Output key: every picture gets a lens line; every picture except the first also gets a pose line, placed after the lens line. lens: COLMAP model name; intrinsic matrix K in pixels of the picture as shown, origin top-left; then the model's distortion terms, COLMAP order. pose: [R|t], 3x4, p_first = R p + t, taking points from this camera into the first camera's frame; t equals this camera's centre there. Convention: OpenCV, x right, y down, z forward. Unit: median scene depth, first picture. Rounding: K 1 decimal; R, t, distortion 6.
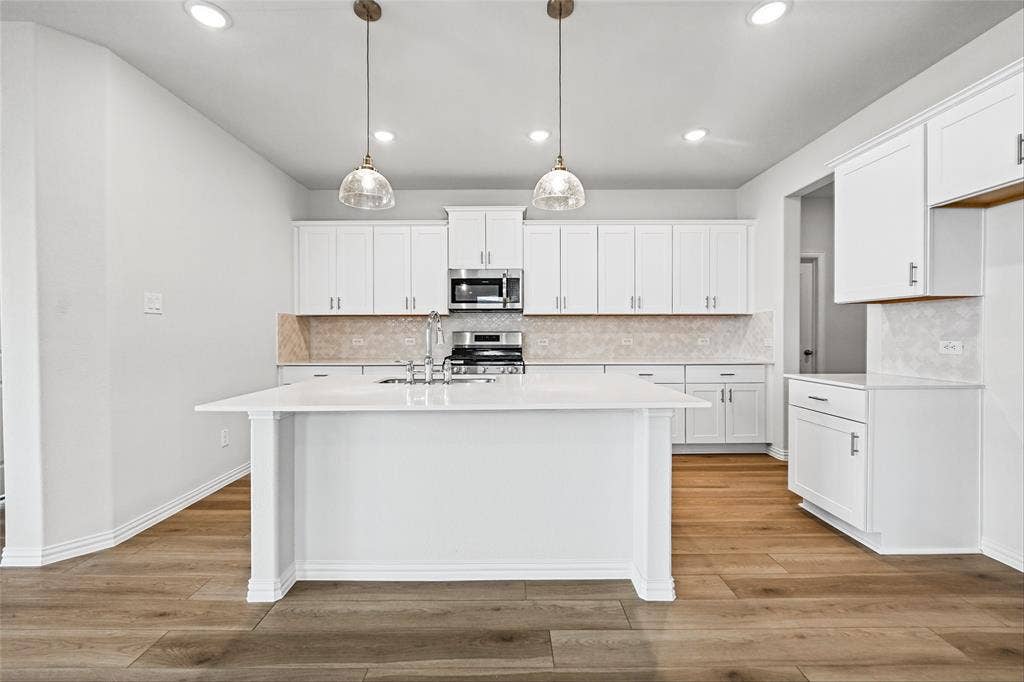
lens RADIAL K [[436.2, 0, 512.0], [0, 436.2, 341.0], [0, 0, 1]] dist [-0.003128, -0.000506]
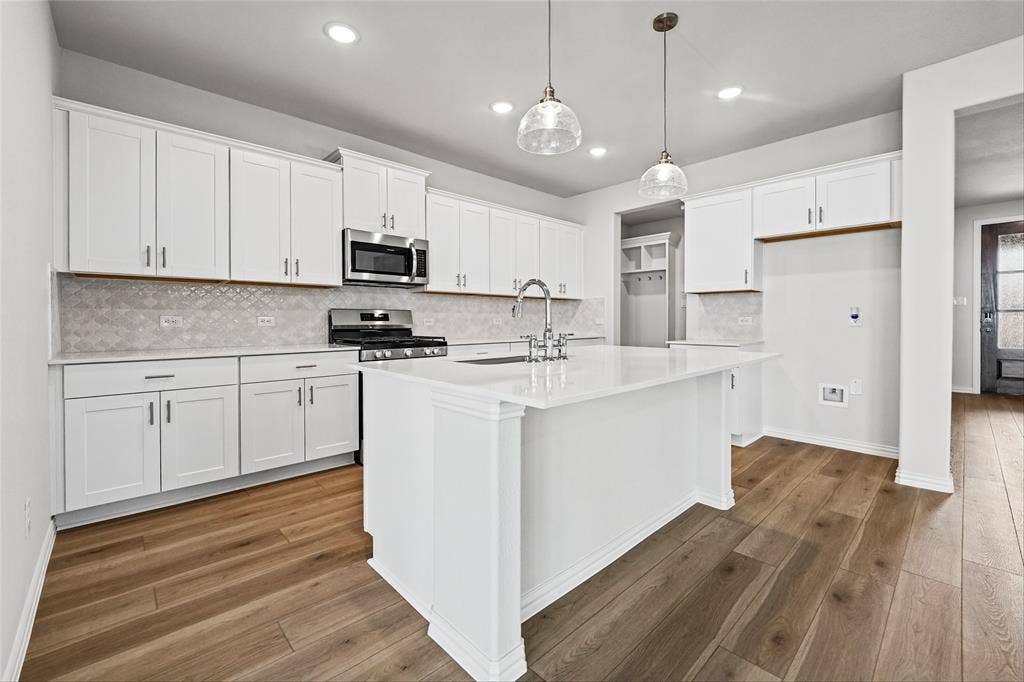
lens RADIAL K [[430.9, 0, 533.5], [0, 430.9, 324.8], [0, 0, 1]] dist [-0.001044, -0.000268]
pose [[0.712258, -0.005945, 0.701892, -0.450998], [0.010213, 0.999946, -0.001893, 0.013881], [-0.701843, 0.008517, 0.712281, 0.211036]]
